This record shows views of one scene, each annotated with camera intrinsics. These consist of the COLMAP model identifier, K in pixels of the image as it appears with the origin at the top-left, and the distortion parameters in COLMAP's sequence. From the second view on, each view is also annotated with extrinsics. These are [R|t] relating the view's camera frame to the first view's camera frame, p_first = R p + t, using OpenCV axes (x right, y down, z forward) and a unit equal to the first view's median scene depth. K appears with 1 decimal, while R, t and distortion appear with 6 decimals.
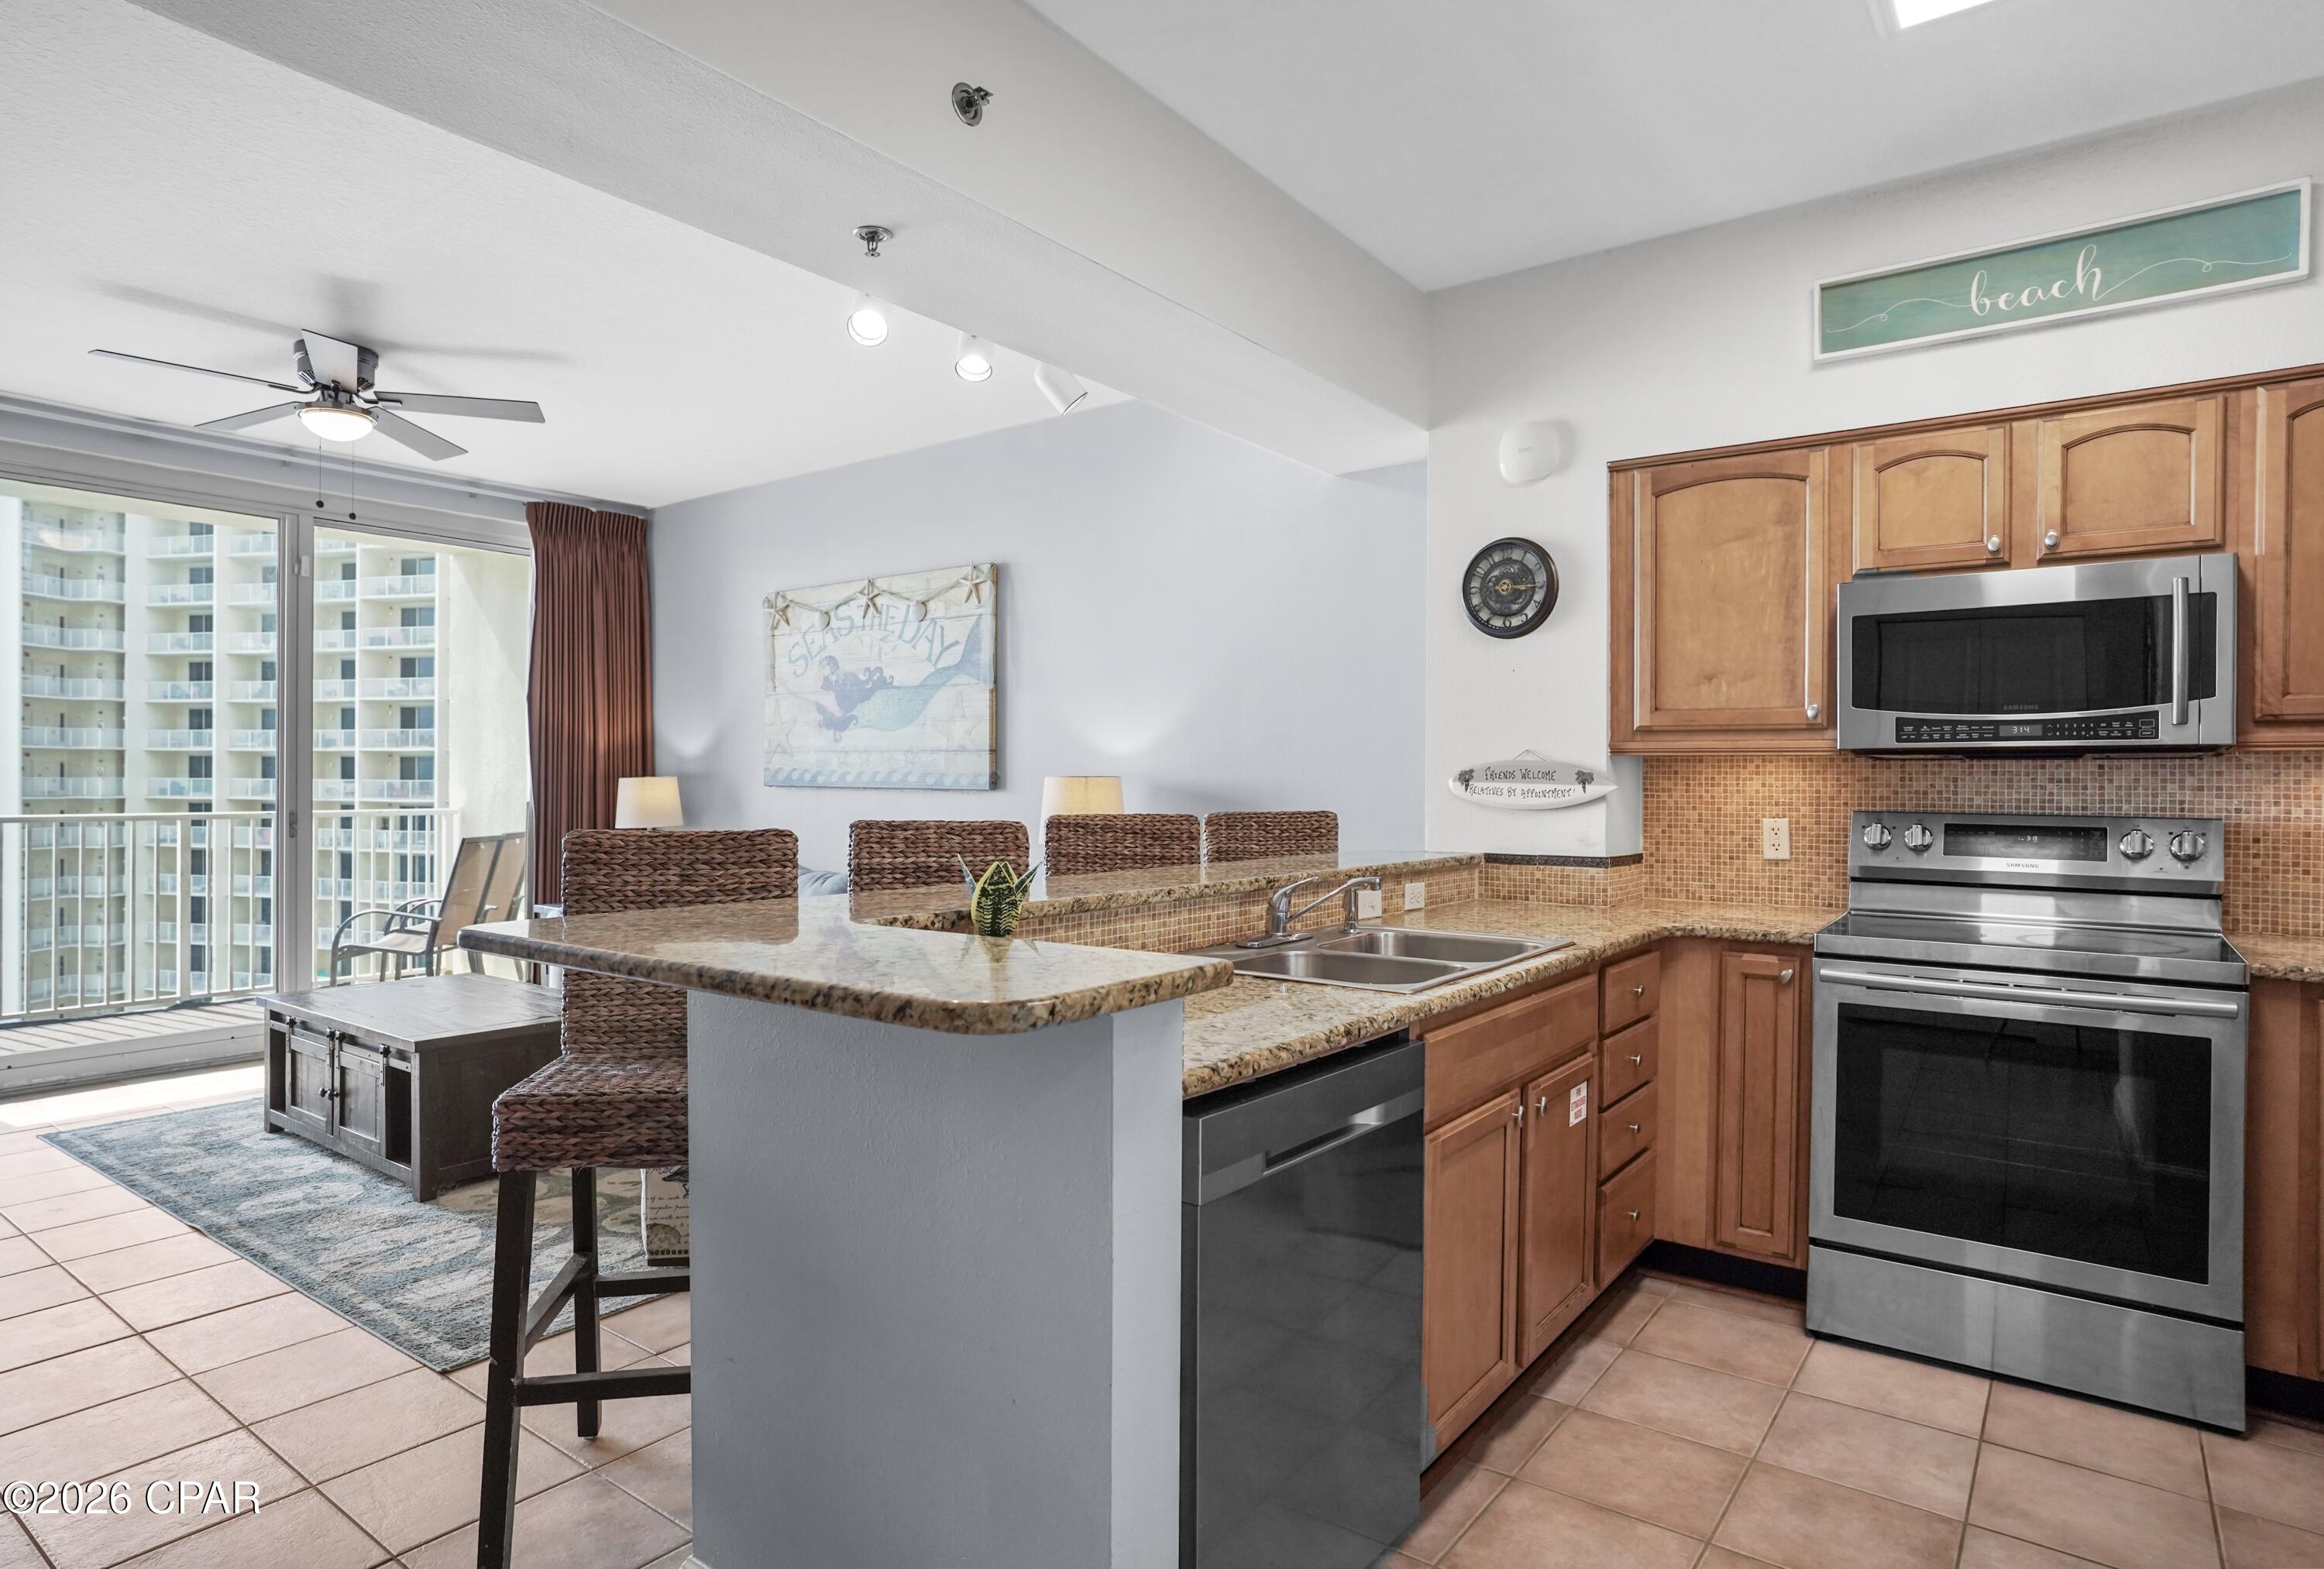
lens RADIAL K [[1276.6, 0, 1147.4], [0, 1276.6, 790.2], [0, 0, 1]] dist [-0.061235, 0.038080]
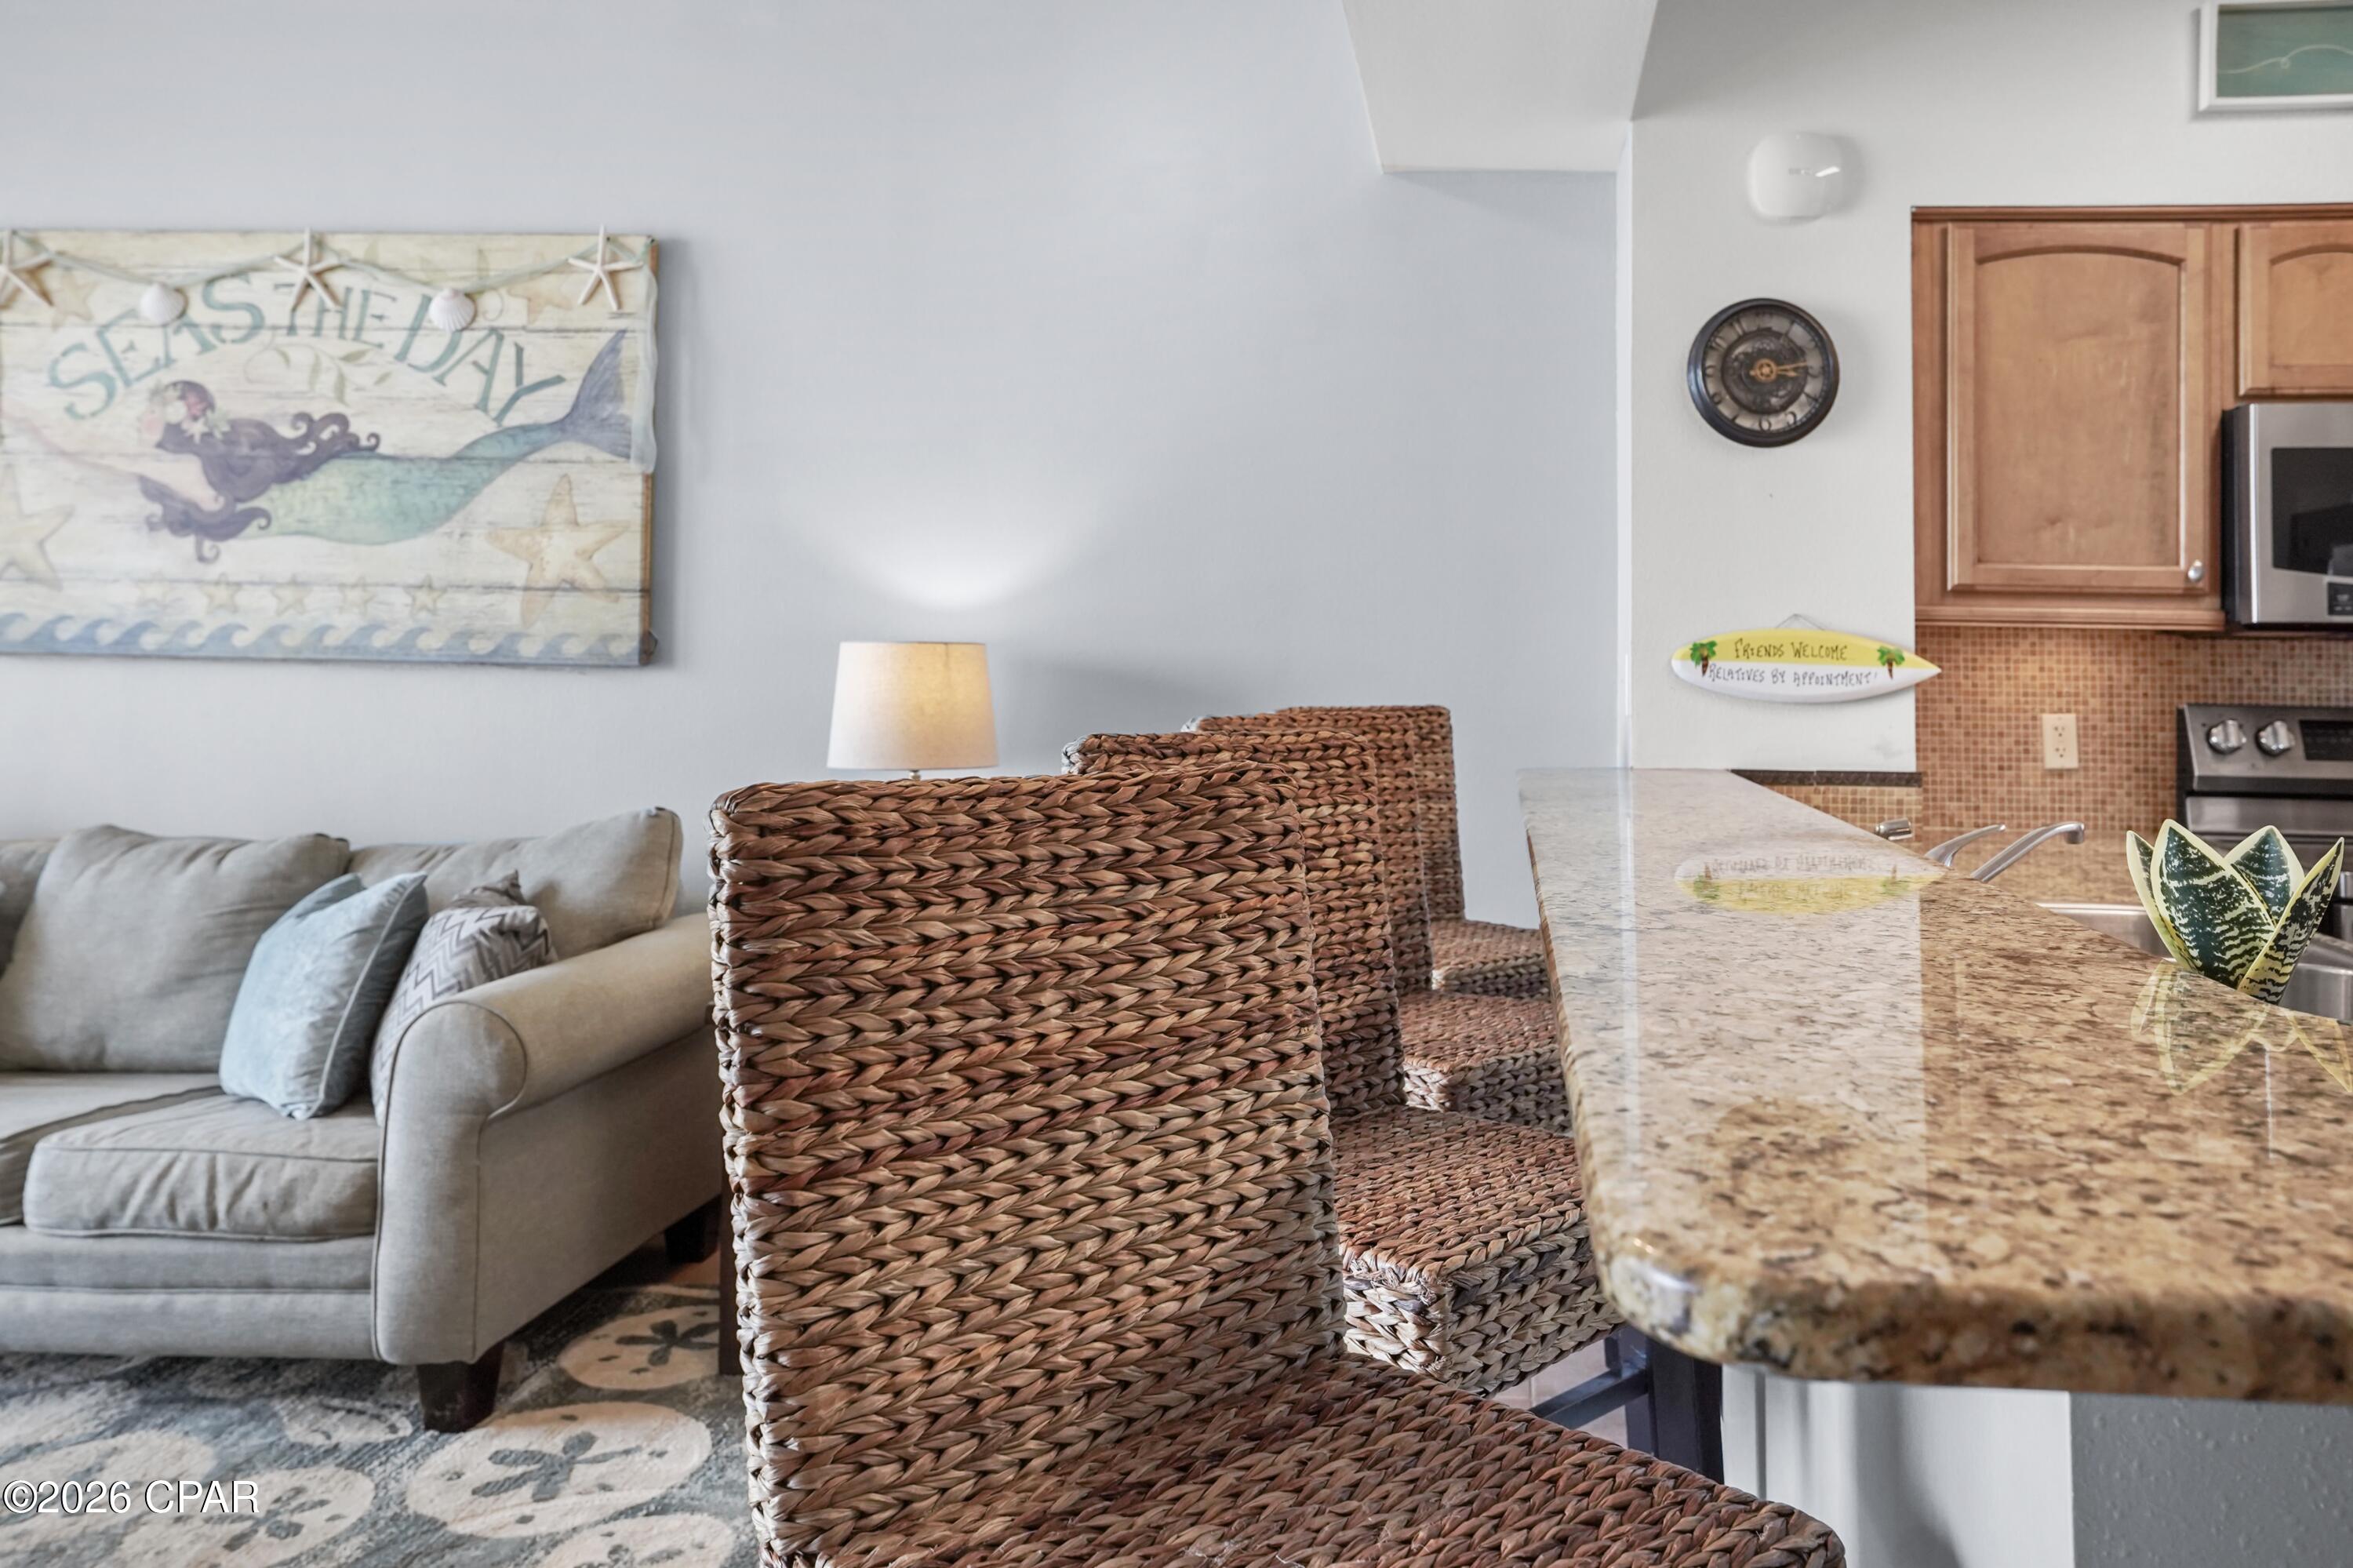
lens RADIAL K [[1670.4, 0, 1374.9], [0, 1670.4, 614.6], [0, 0, 1]] dist [0.002818, 0.014712]
pose [[0.831704, 0.026138, 0.554603, -0.400133], [-0.007303, 0.999320, -0.036147, 0.002046], [-0.555171, 0.026013, 0.831329, 0.413892]]
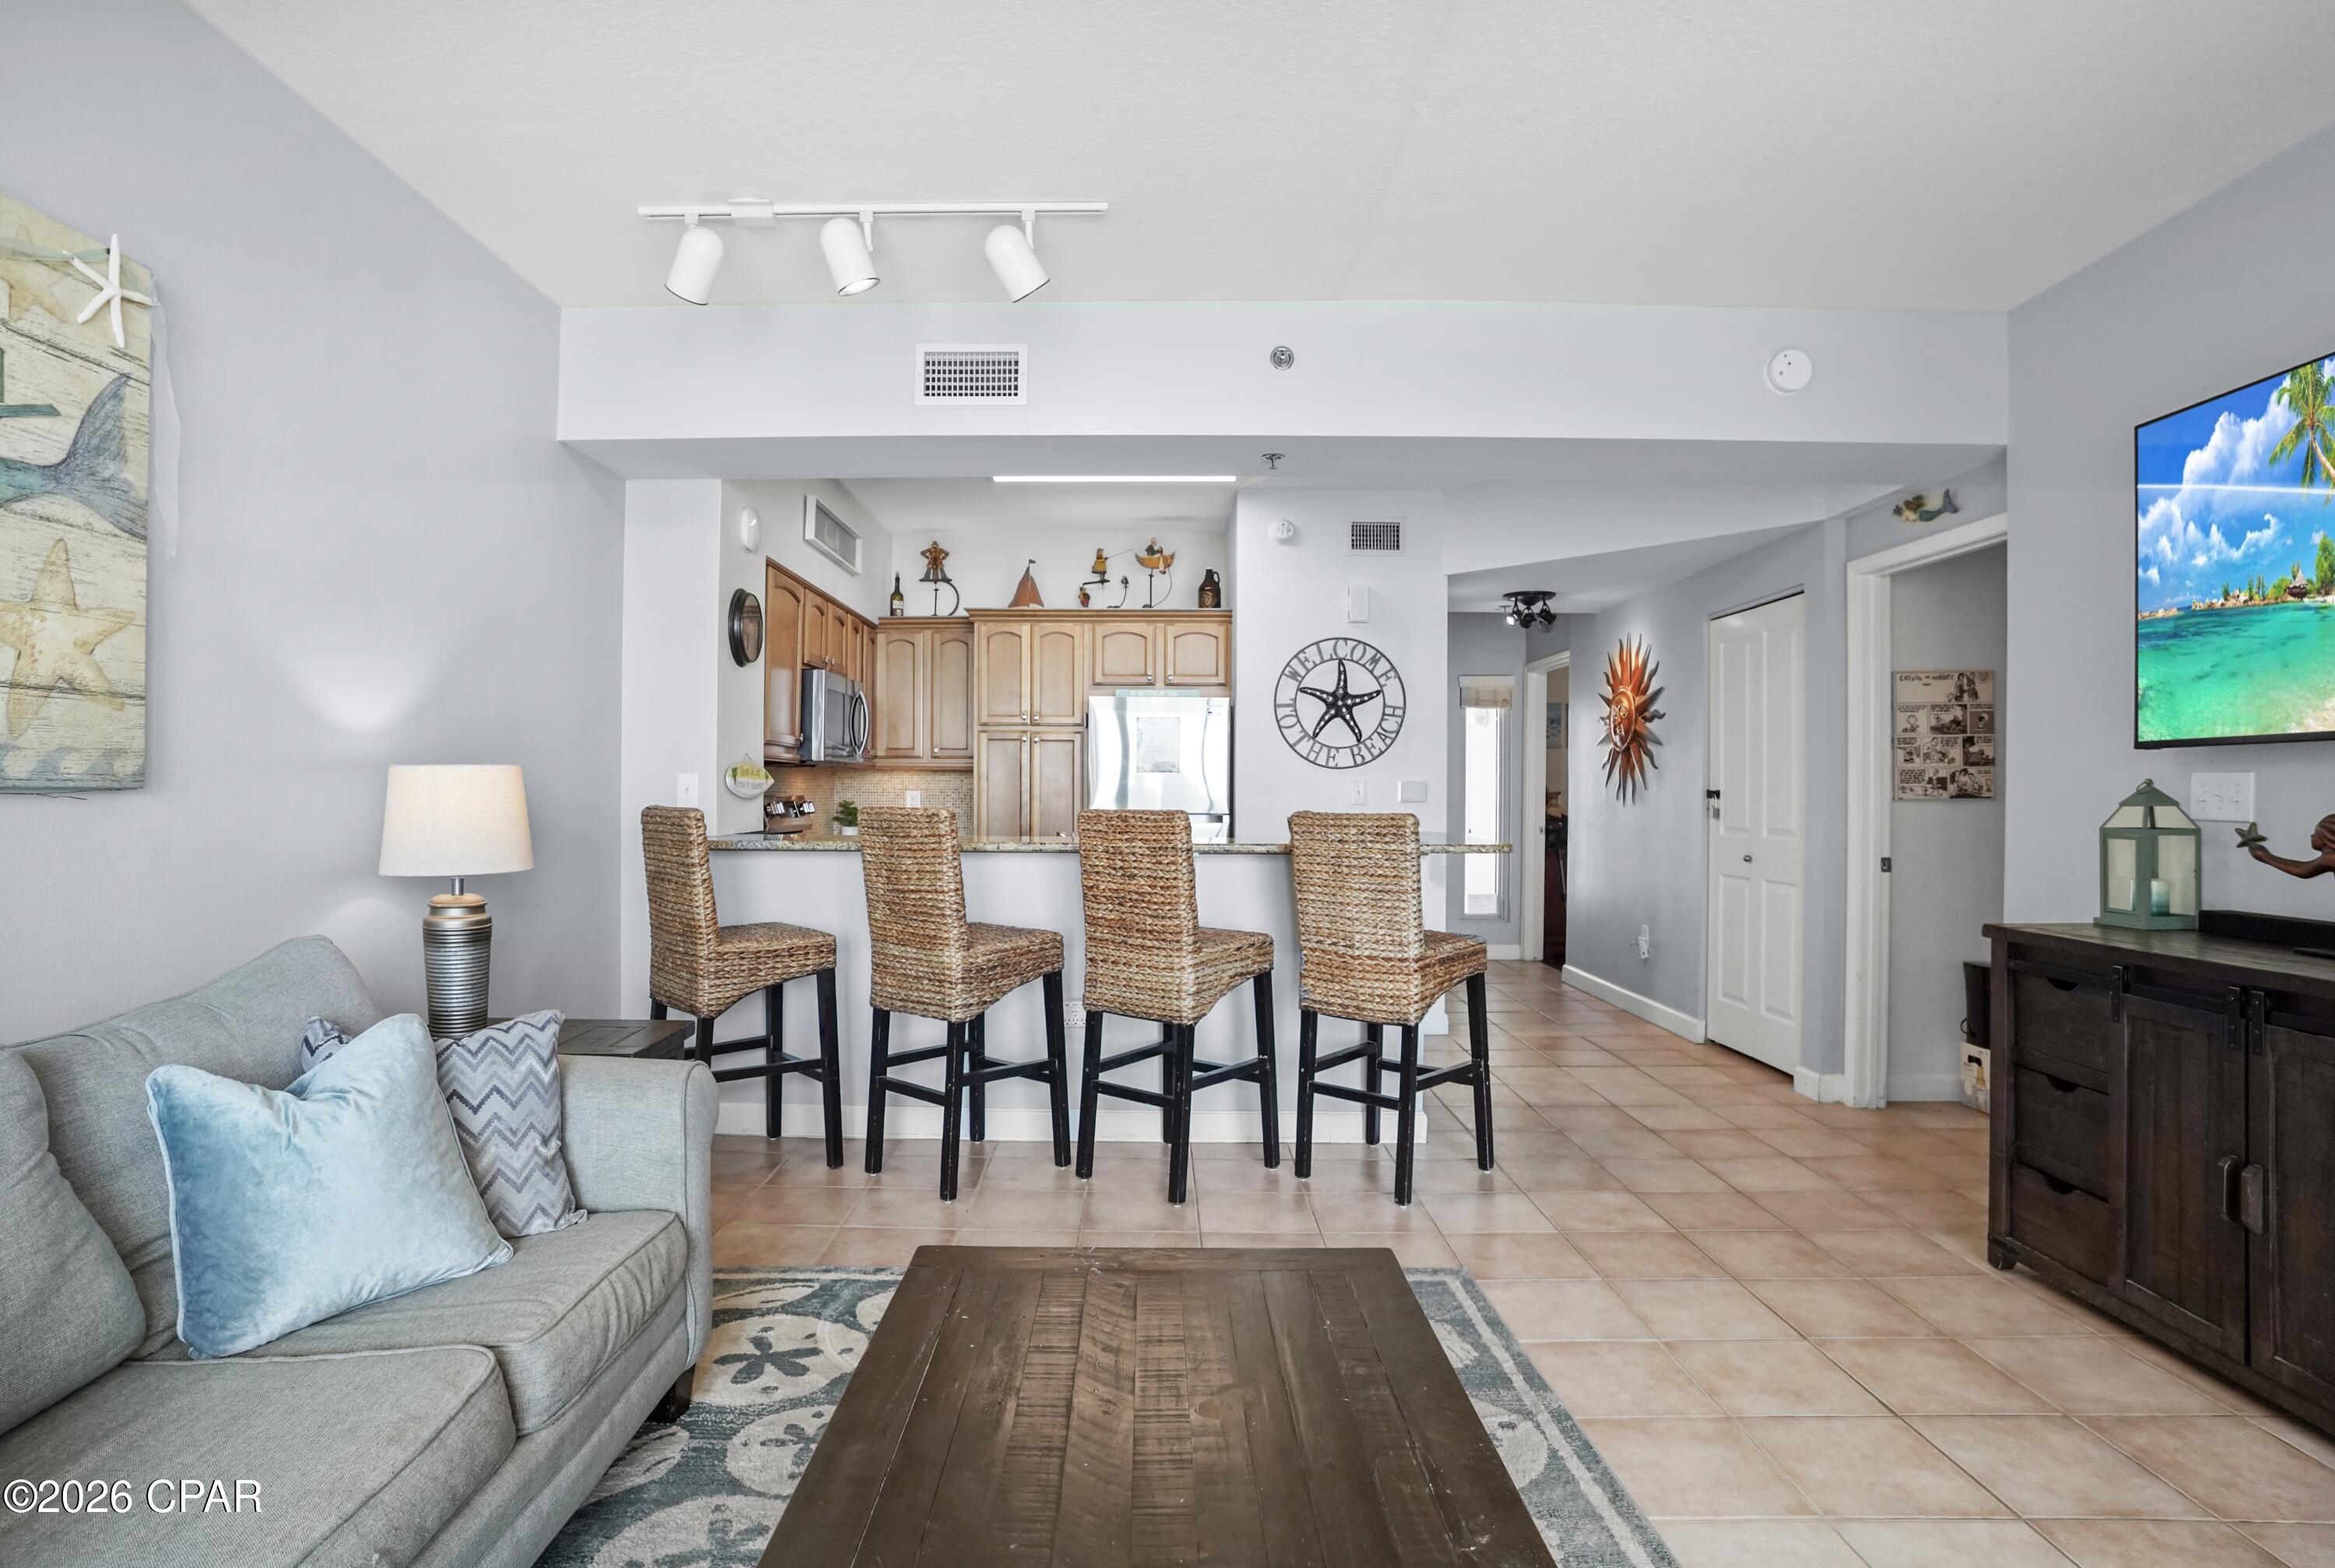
lens RADIAL K [[1238.2, 0, 1146.9], [0, 1238.2, 788.4], [0, 0, 1]] dist [-0.059739, 0.022534]
pose [[-0.604475, -0.007706, 0.796587, -1.038422], [-0.002088, 0.999965, 0.008089, -0.006589], [-0.796622, 0.003227, -0.604470, 1.541265]]
